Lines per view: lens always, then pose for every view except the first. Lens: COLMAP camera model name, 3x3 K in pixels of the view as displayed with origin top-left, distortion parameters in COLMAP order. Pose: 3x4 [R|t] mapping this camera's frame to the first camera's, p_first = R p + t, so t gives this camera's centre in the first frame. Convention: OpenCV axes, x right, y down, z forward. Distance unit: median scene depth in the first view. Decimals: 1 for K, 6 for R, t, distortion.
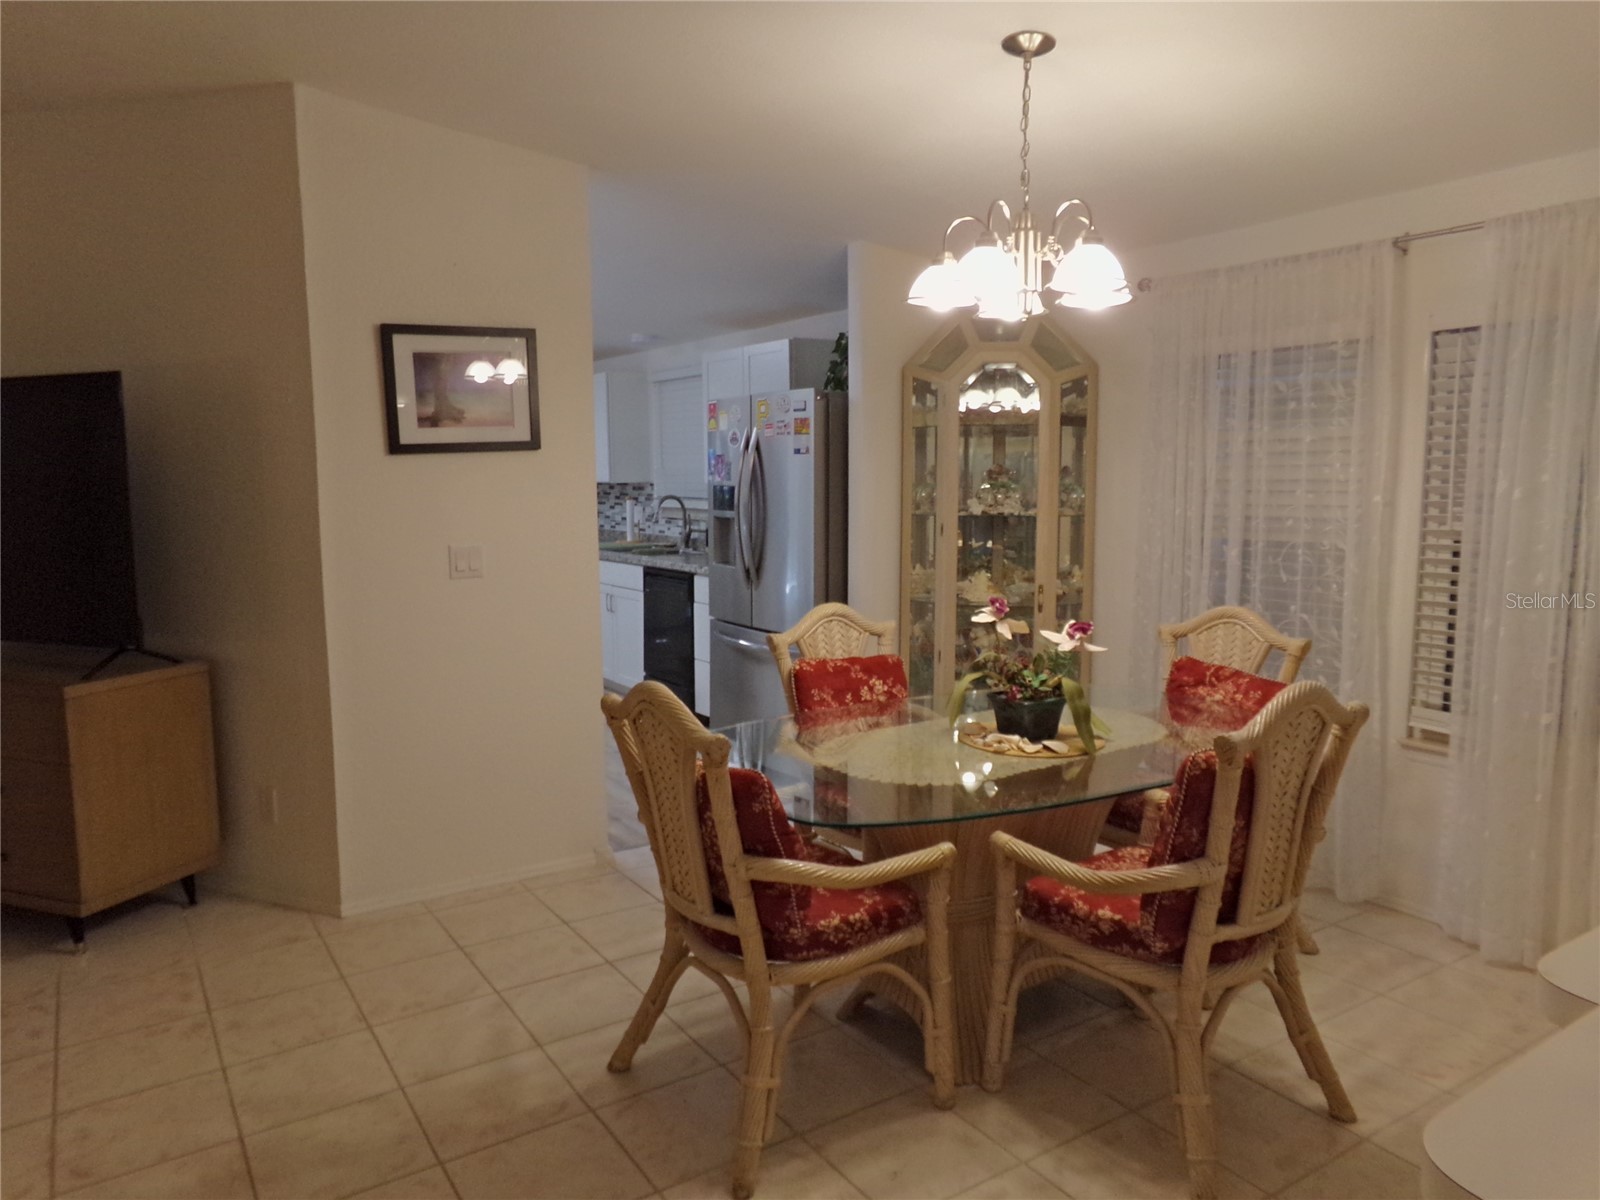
lens RADIAL K [[1095.3, 0, 792.2], [0, 1095.3, 602.2], [0, 0, 1]] dist [-0.085350, 0.153514]
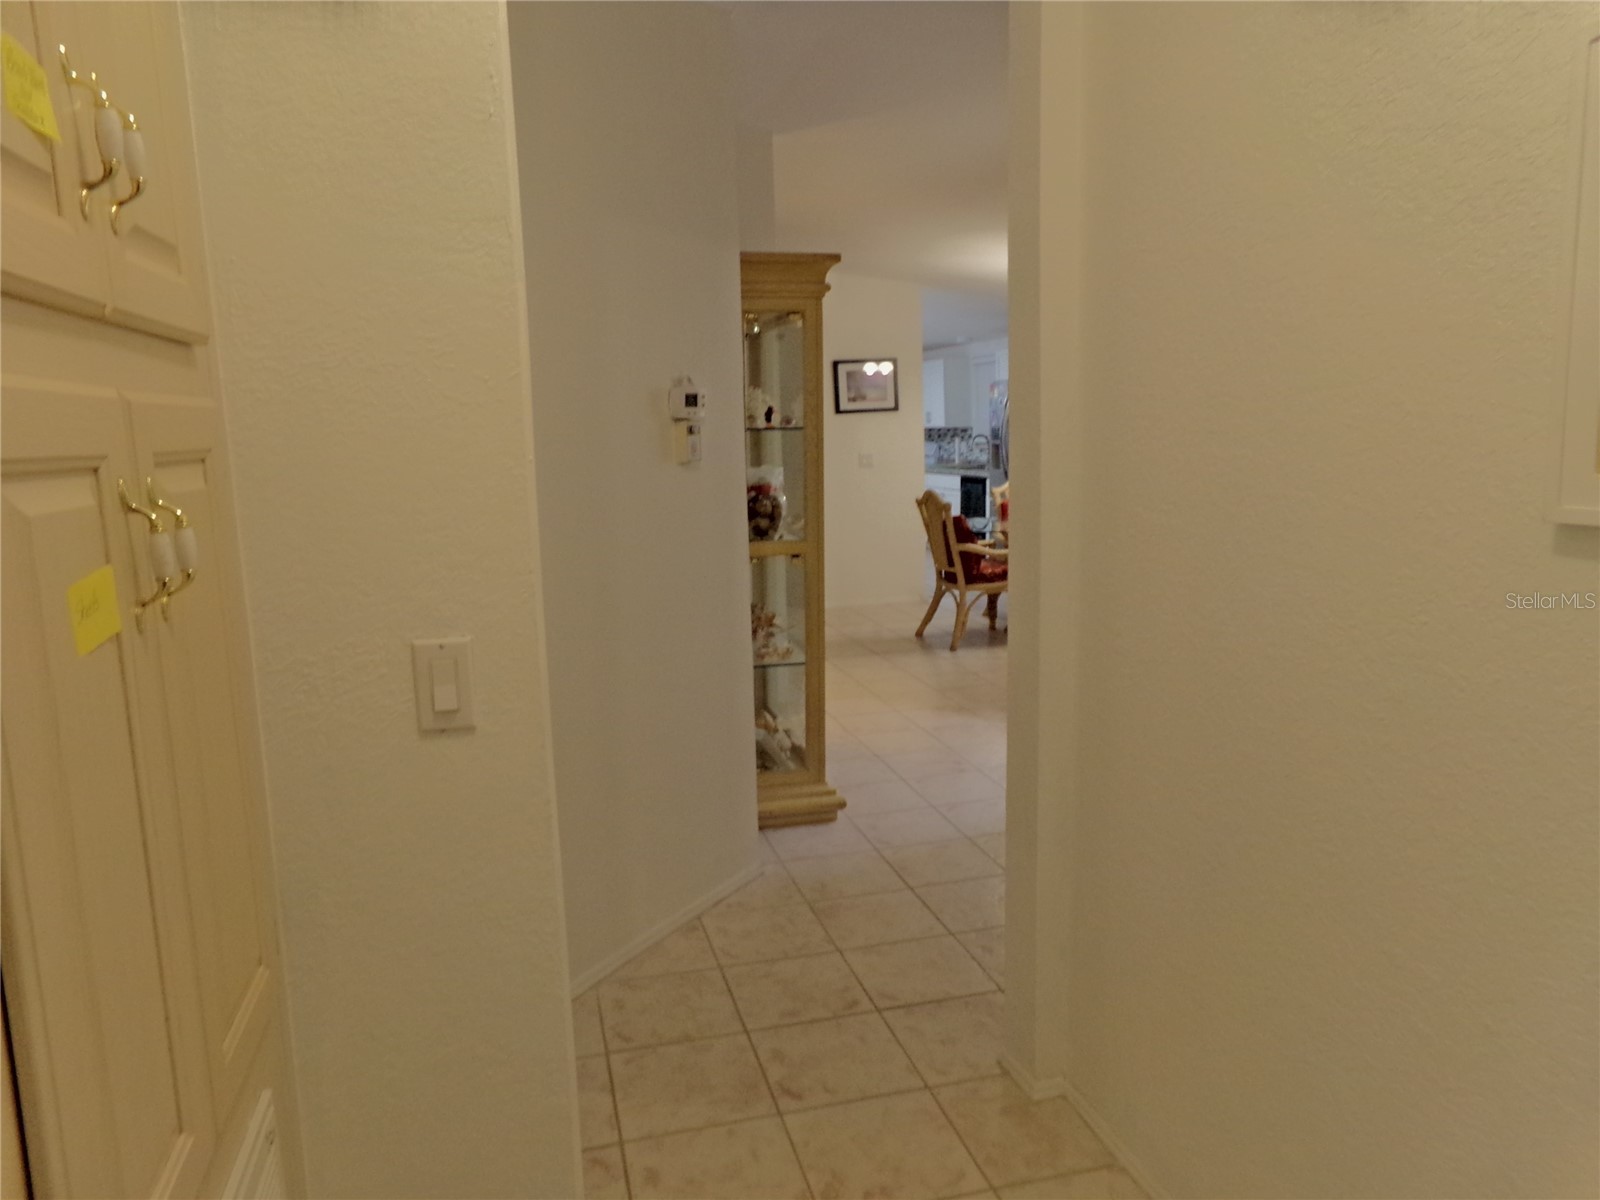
lens RADIAL K [[1095.3, 0, 792.2], [0, 1095.3, 602.2], [0, 0, 1]] dist [-0.085350, 0.153514]
pose [[0.944509, 0.031857, -0.326938, 0.309053], [-0.016995, 0.998692, 0.048214, 0.148825], [0.328047, -0.039983, 0.943815, -1.208874]]
